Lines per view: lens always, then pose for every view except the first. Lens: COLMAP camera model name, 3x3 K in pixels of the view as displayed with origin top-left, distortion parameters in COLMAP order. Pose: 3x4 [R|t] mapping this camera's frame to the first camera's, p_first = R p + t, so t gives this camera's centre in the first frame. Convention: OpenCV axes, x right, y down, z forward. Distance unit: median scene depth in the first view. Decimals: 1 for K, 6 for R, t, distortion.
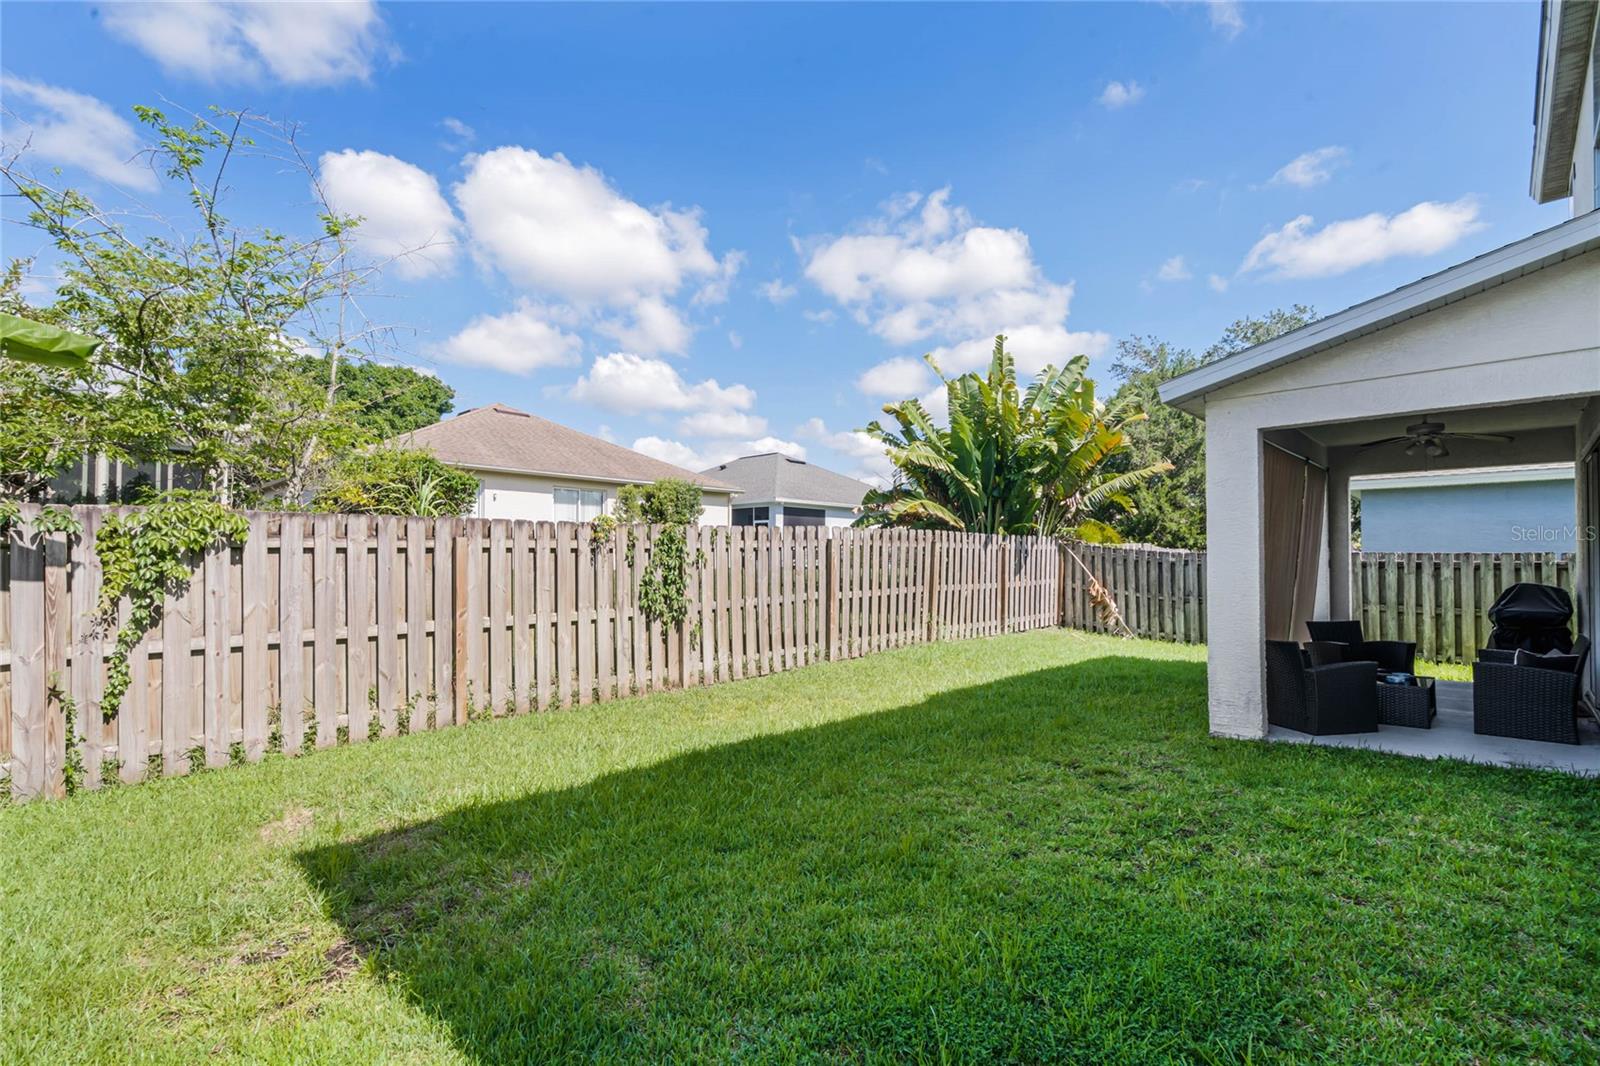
lens RADIAL K [[735.8, 0, 796.8], [0, 735.8, 547.1], [0, 0, 1]] dist [-0.011549, 0.008491]
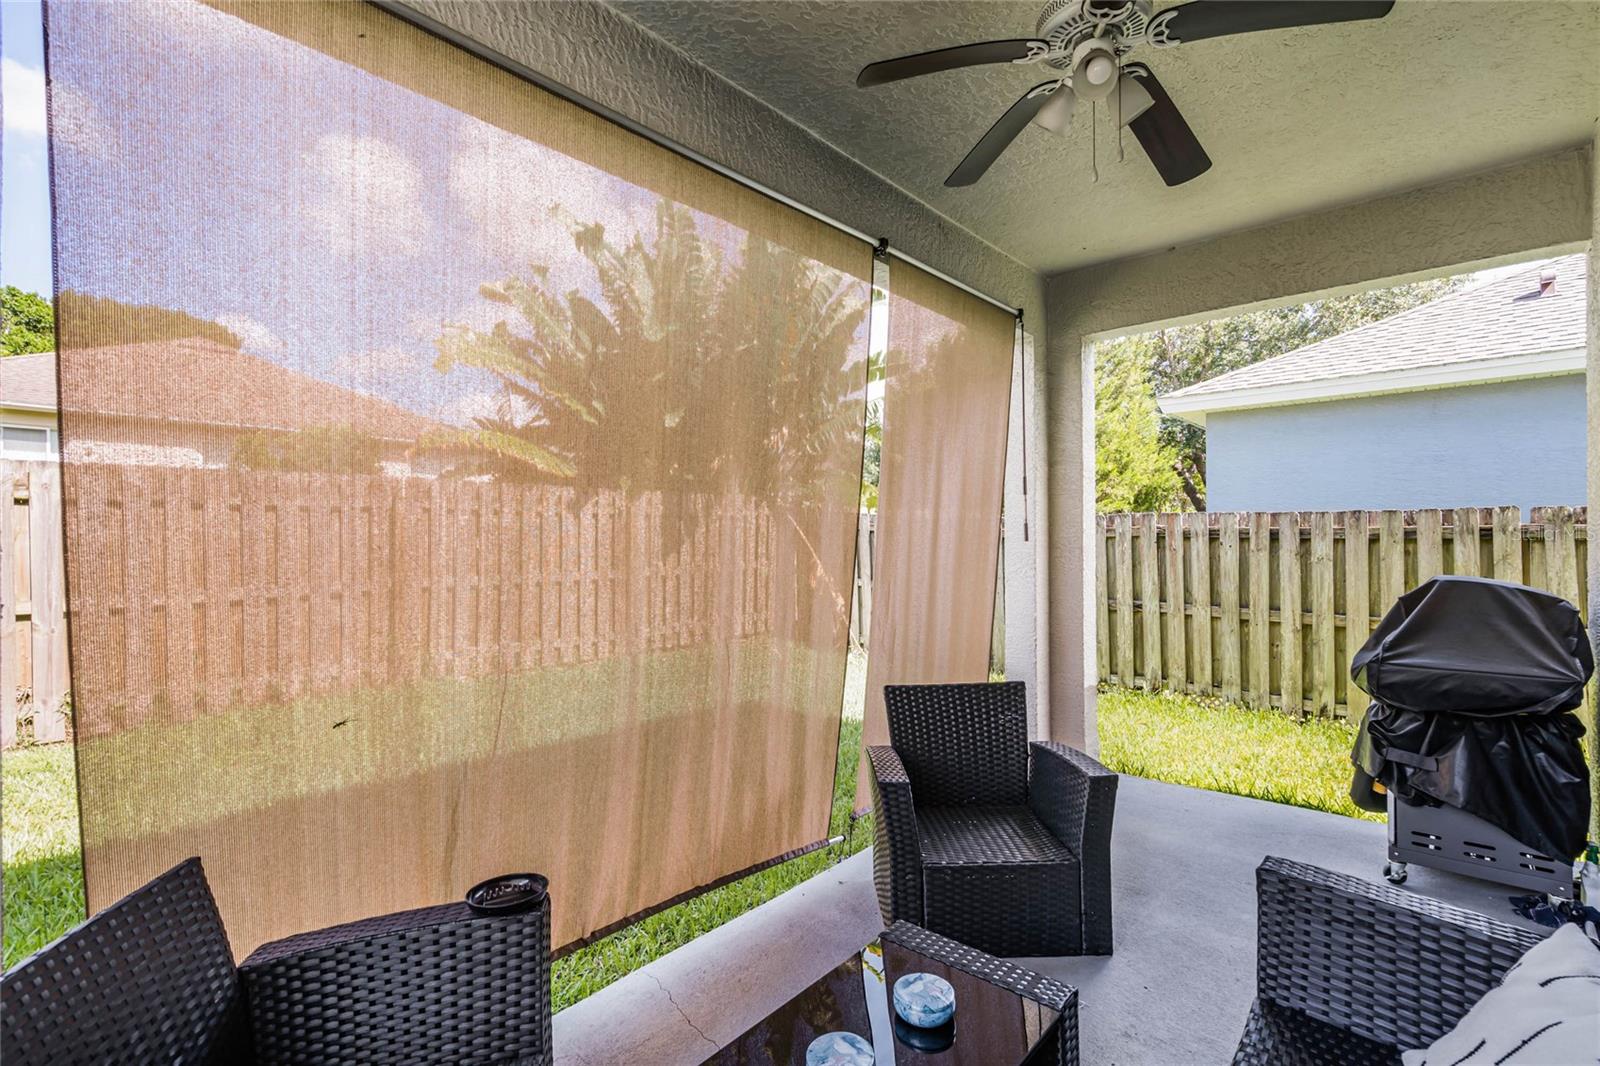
lens RADIAL K [[735.8, 0, 796.8], [0, 735.8, 547.1], [0, 0, 1]] dist [-0.011549, 0.008491]
pose [[0.999147, -0.007220, 0.040665, 0.487031], [0.005941, 0.999487, 0.031462, 0.015192], [-0.040872, -0.031194, 0.998677, 0.486108]]
